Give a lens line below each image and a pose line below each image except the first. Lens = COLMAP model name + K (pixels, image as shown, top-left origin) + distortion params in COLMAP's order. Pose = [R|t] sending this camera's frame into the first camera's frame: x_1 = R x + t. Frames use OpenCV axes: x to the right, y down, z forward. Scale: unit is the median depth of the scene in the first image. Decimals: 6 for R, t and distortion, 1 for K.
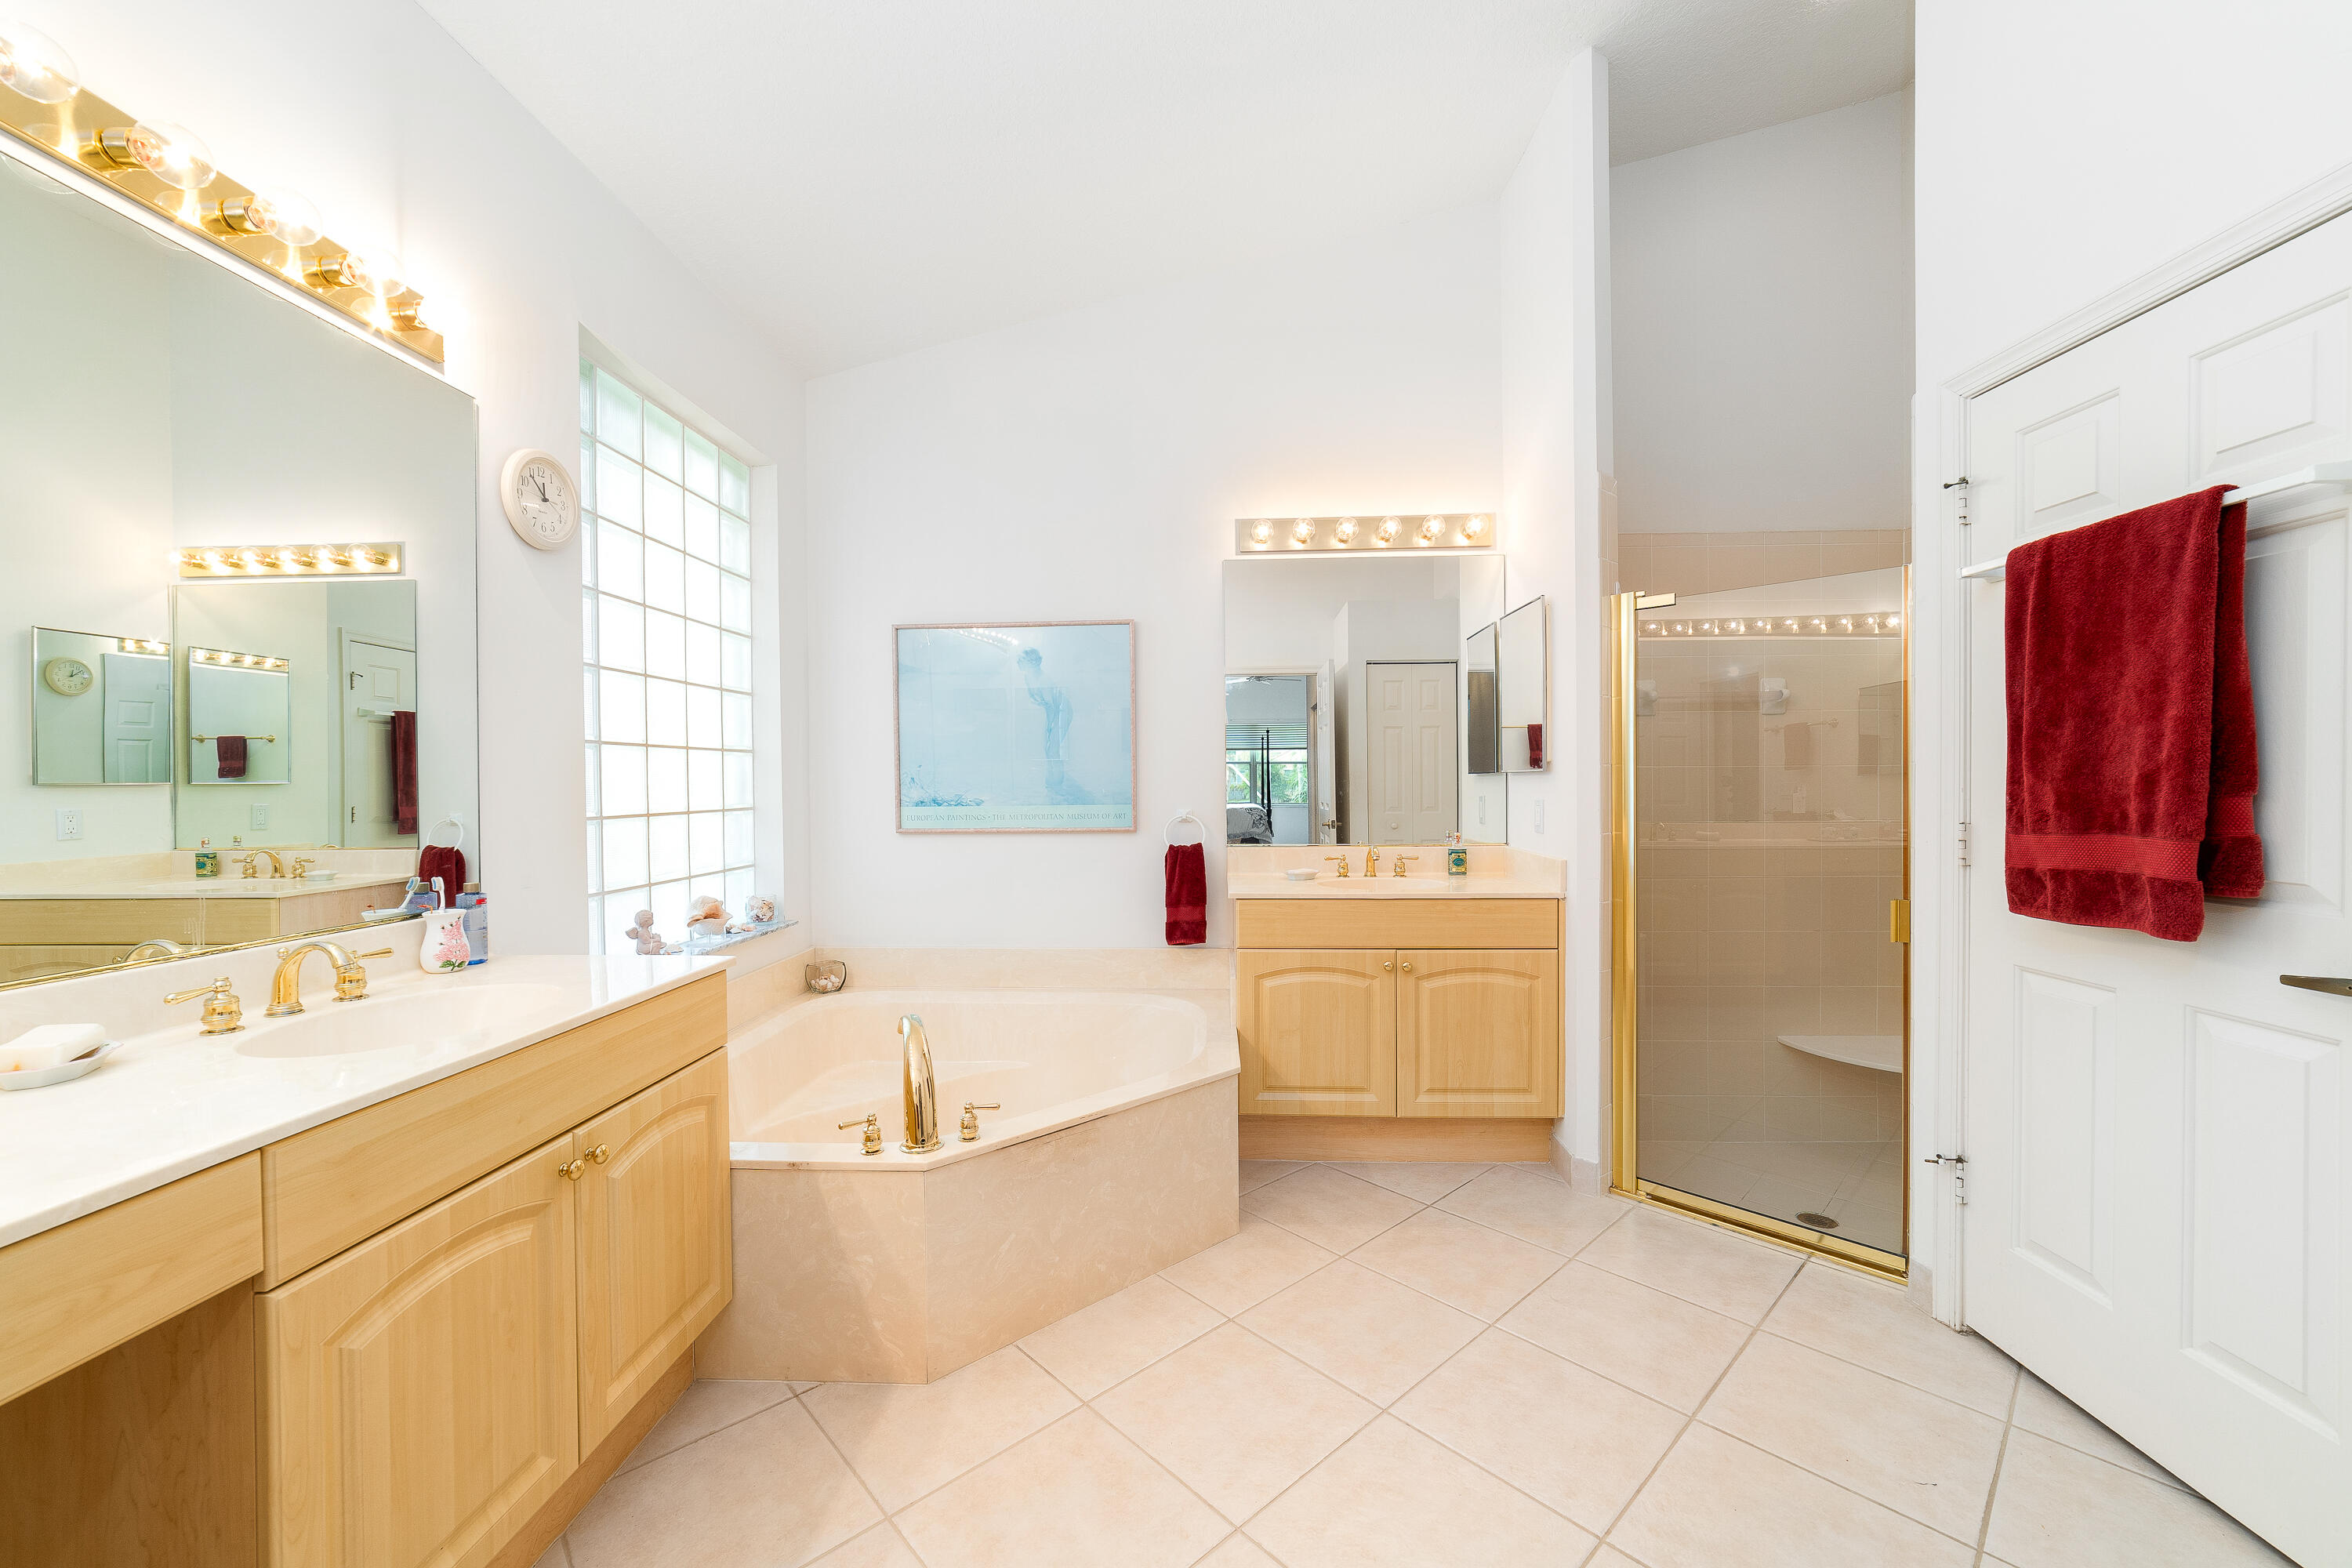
lens RADIAL K [[910.8, 0, 1165.0], [0, 910.8, 780.9], [0, 0, 1]] dist [-0.015531, 0.004739]
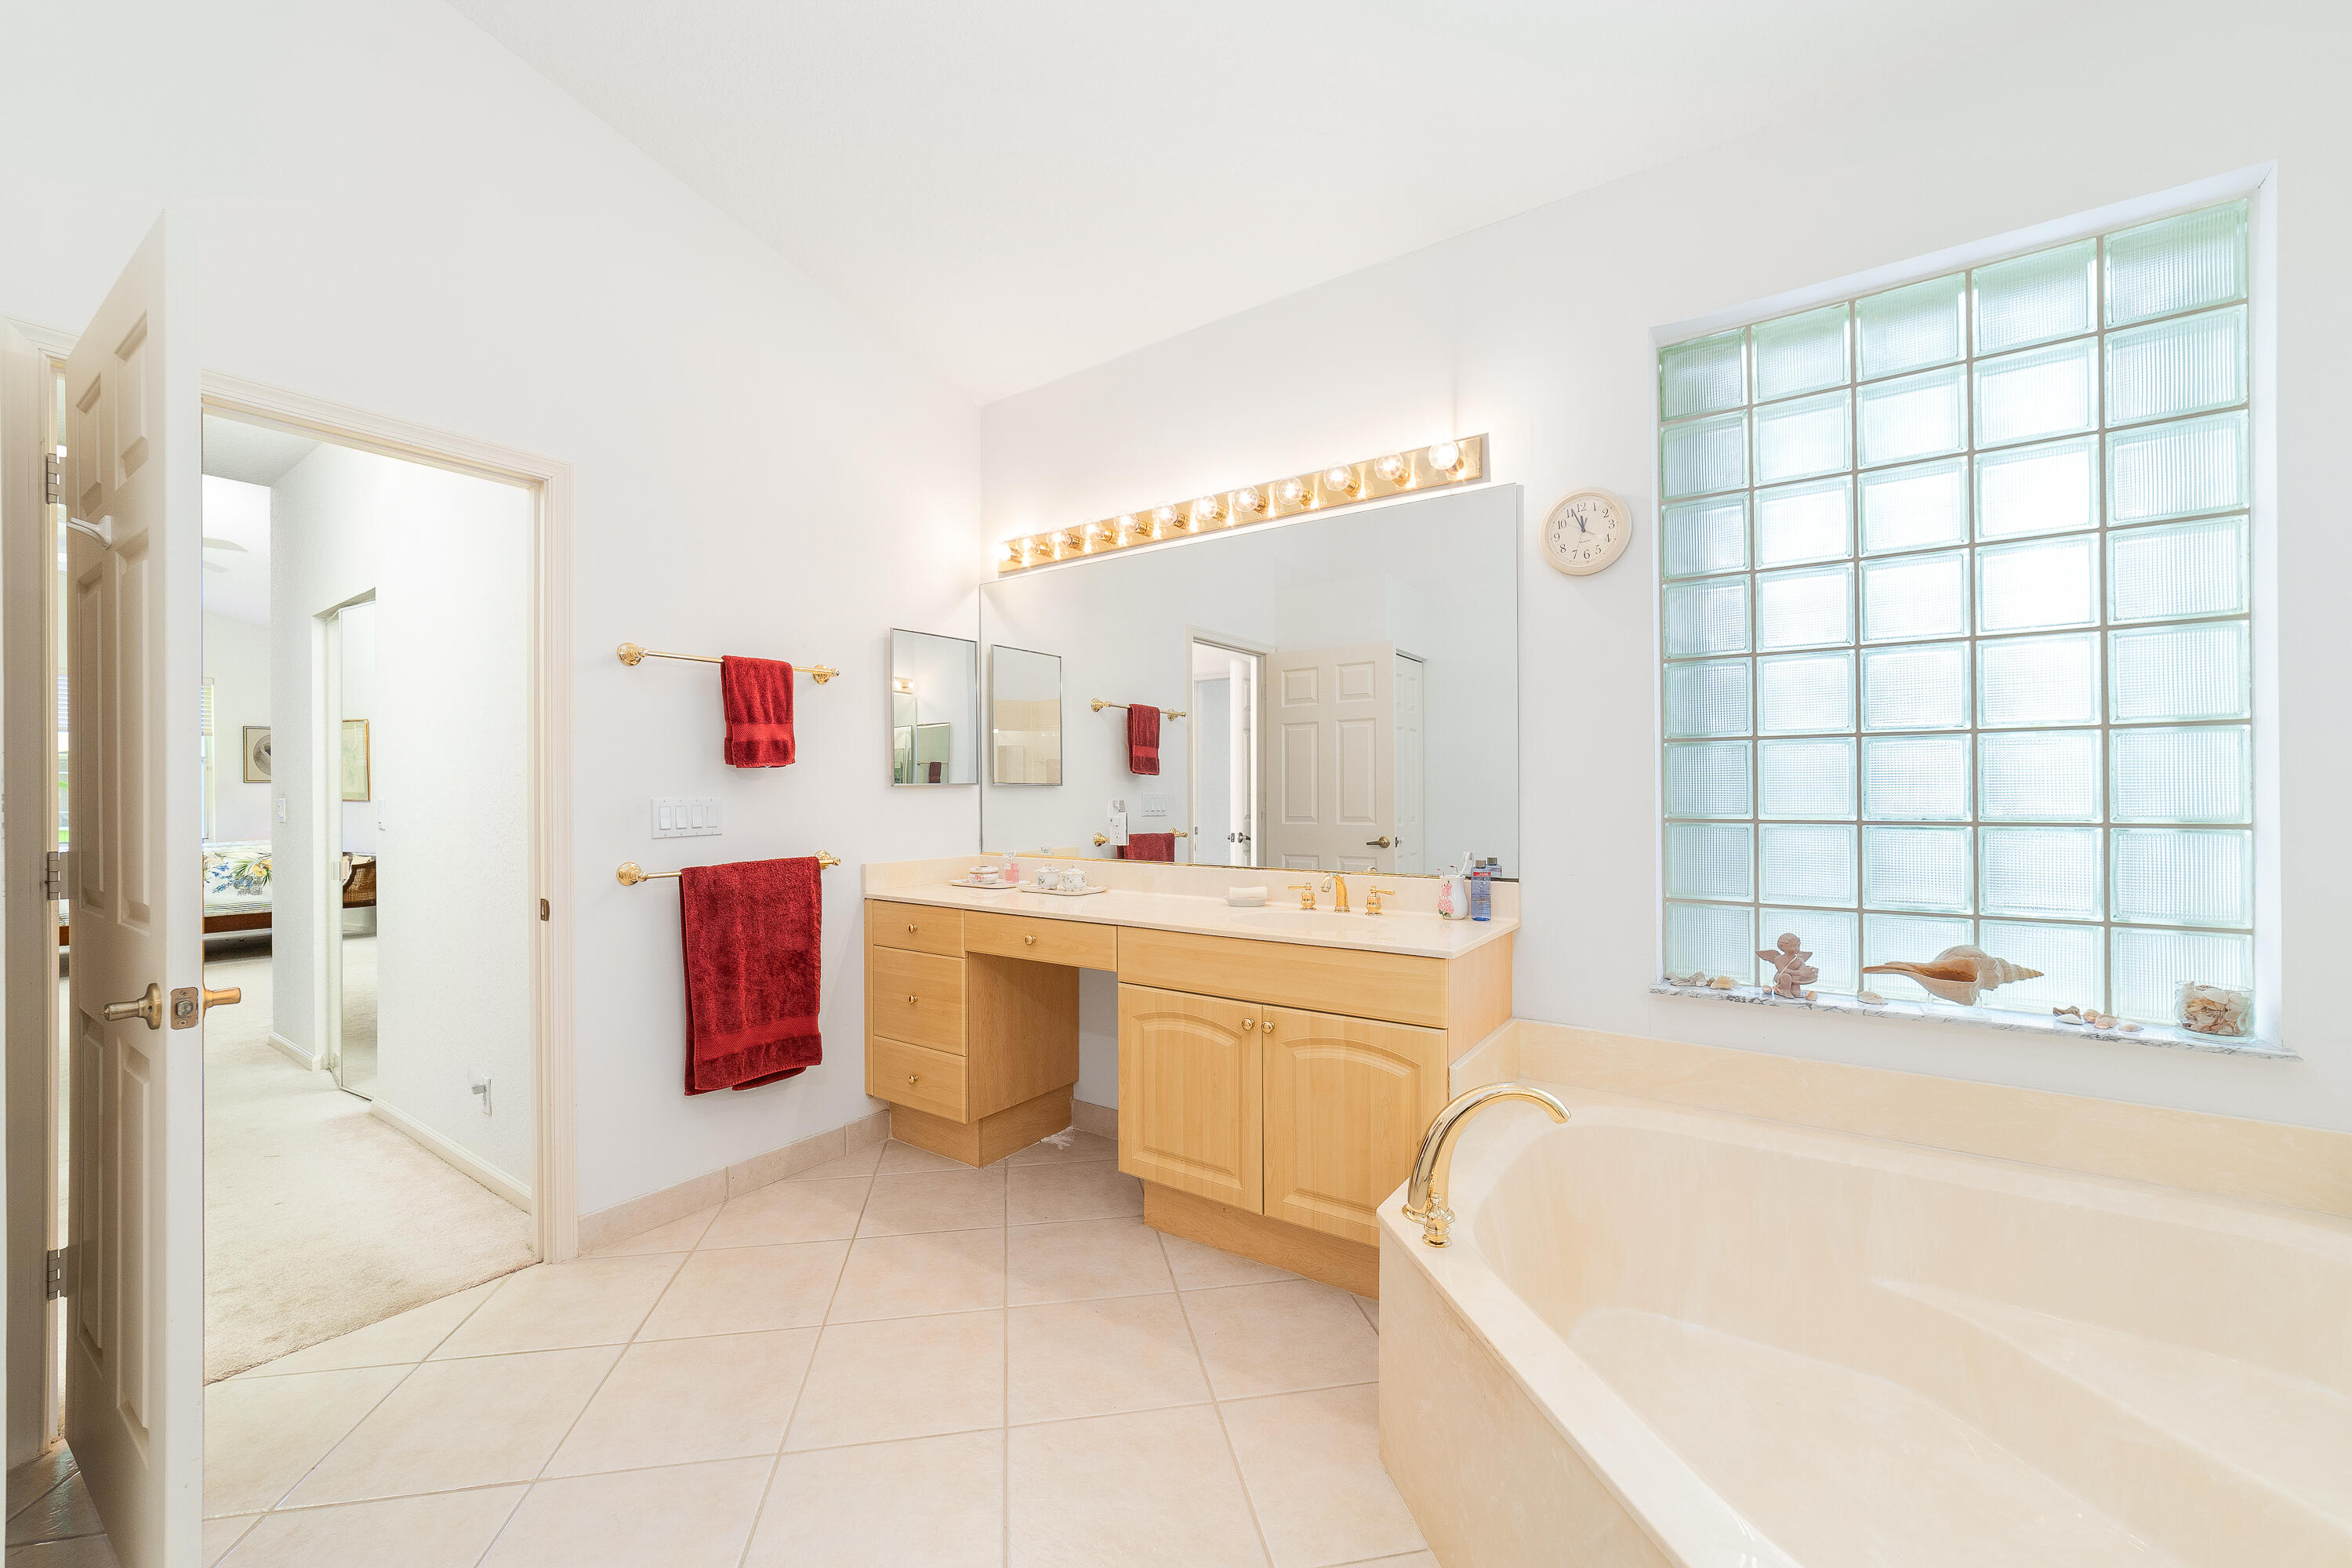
lens RADIAL K [[910.8, 0, 1175.3], [0, 910.8, 788.2], [0, 0, 1]] dist [-0.015531, 0.004739]
pose [[-0.521855, 0.007701, -0.852999, 0.394910], [0.009859, 0.999947, 0.002997, -0.000450], [0.852977, -0.006846, -0.521903, 0.850914]]
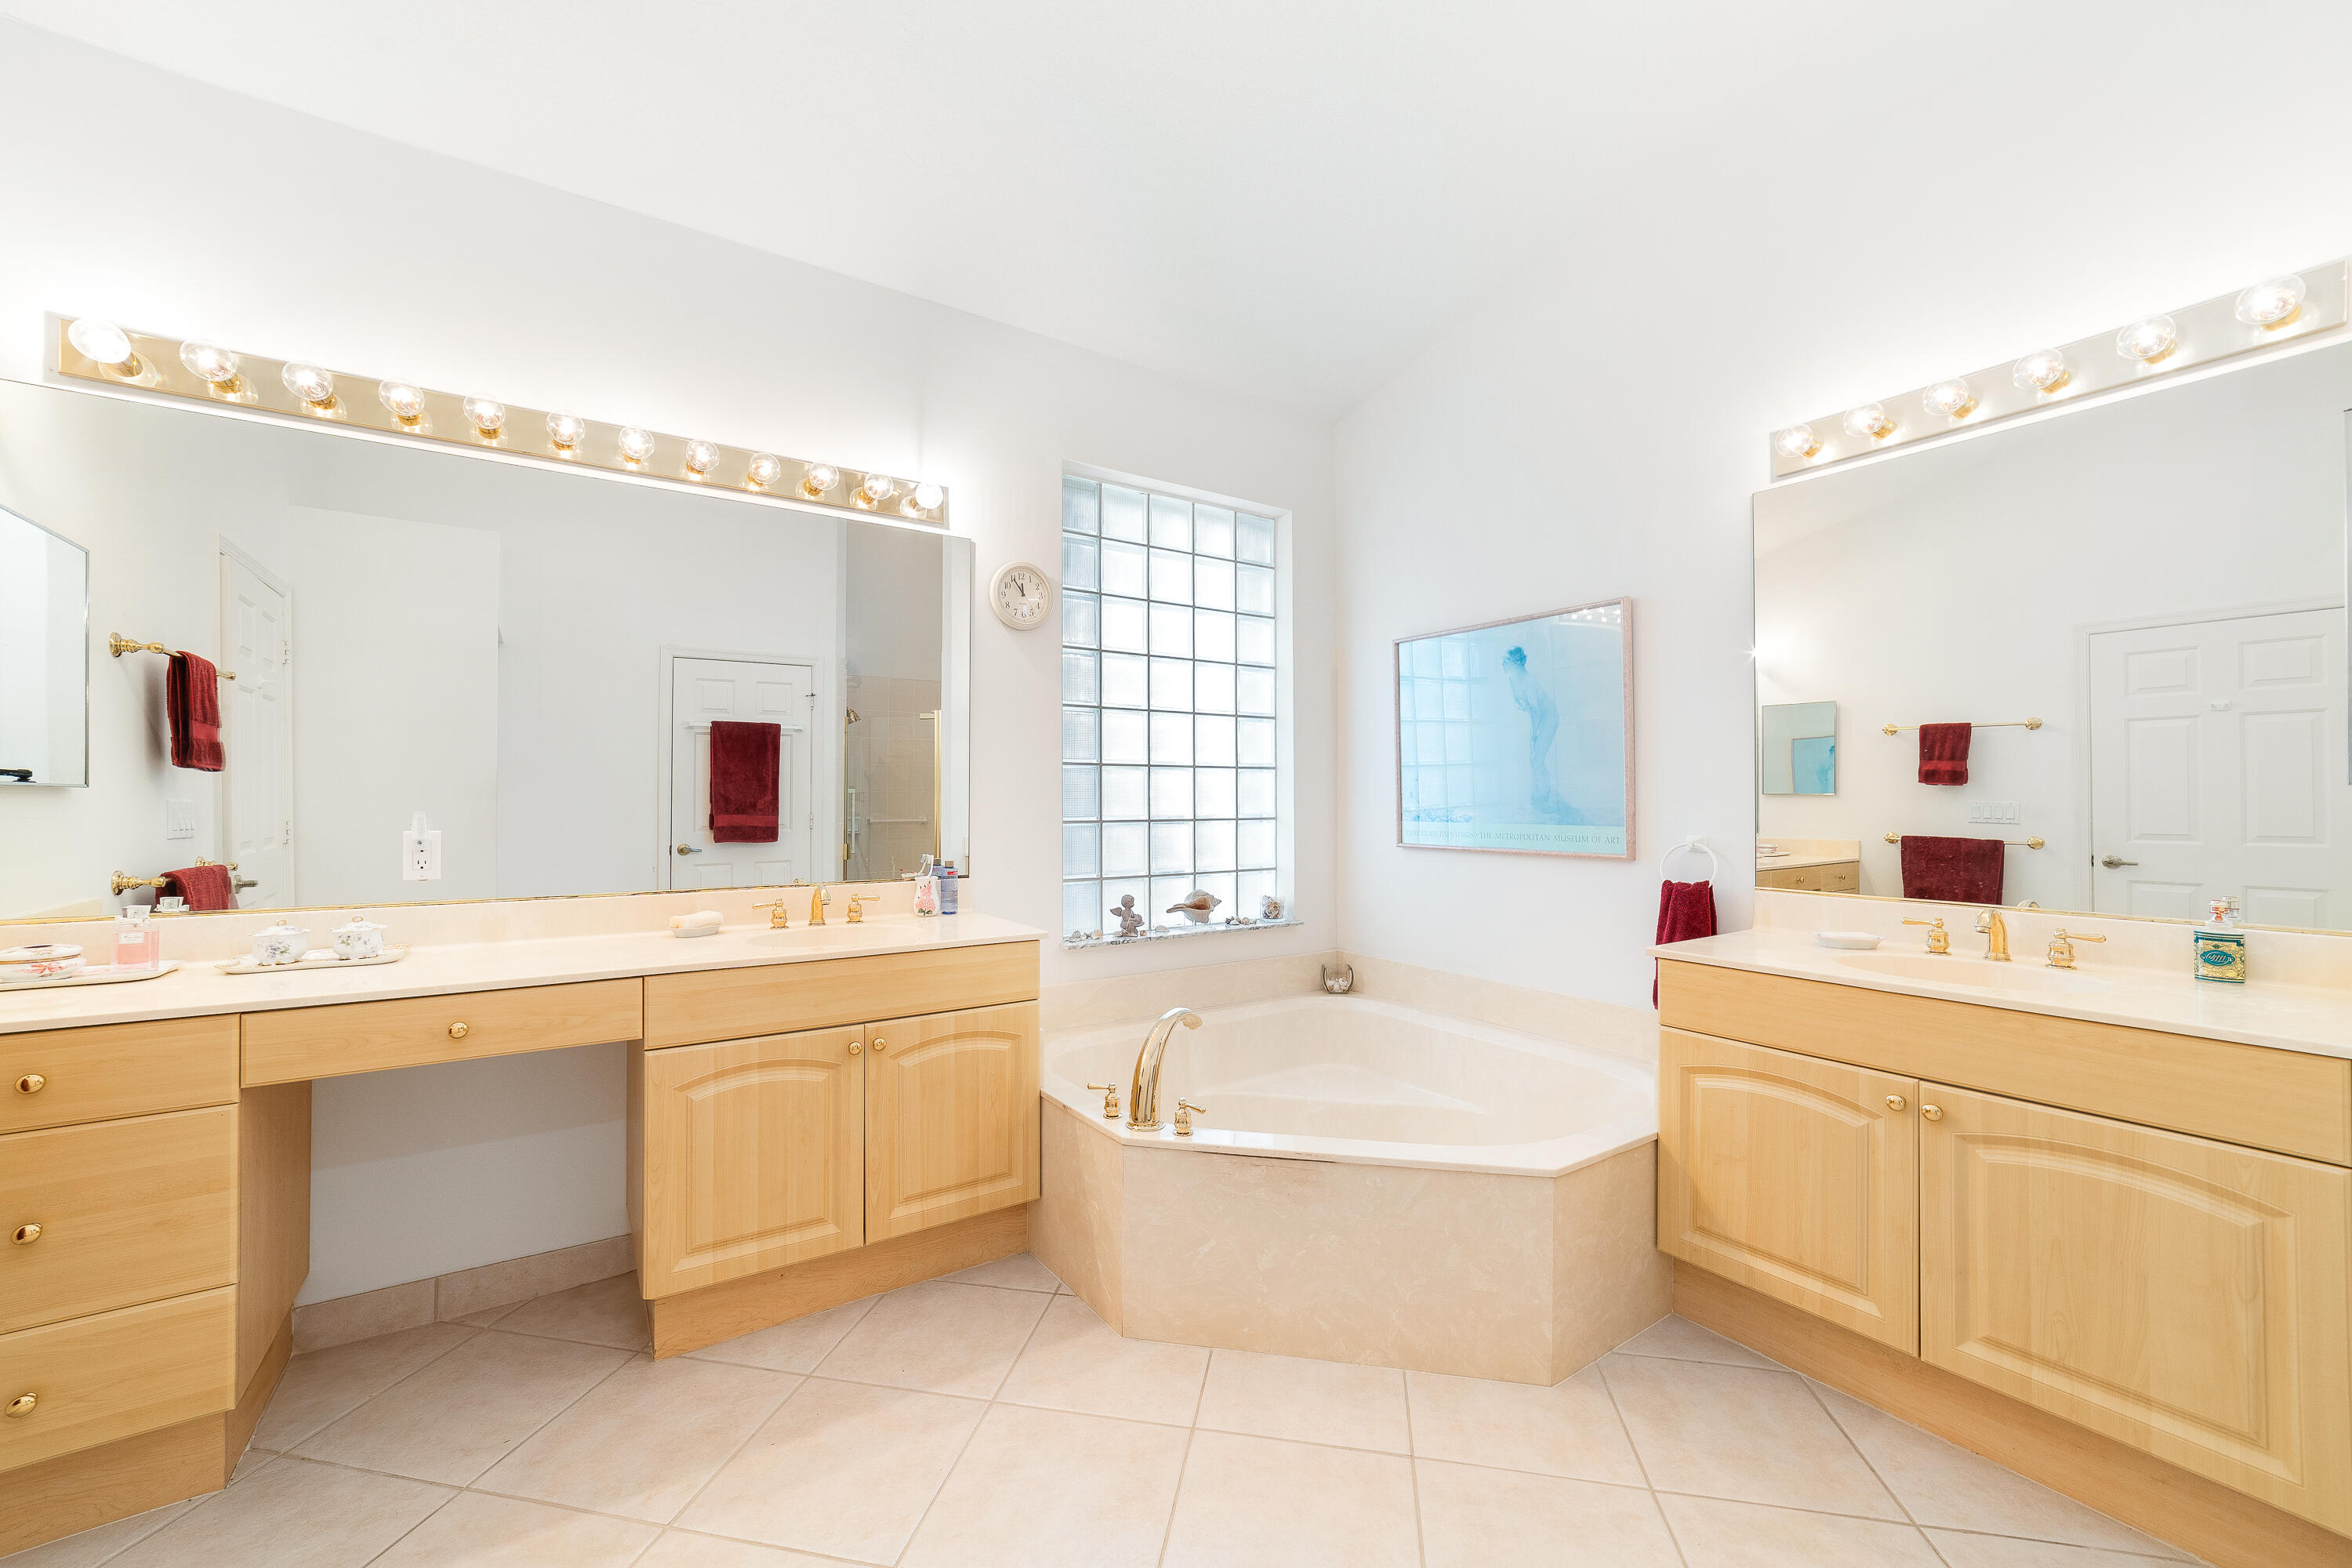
lens RADIAL K [[910.8, 0, 1167.0], [0, 910.8, 780.8], [0, 0, 1]] dist [-0.015531, 0.004739]
pose [[0.601871, -0.004789, -0.798579, 0.435325], [-0.005969, 0.999927, -0.010496, -0.004103], [0.798571, 0.011084, 0.601798, 0.239451]]
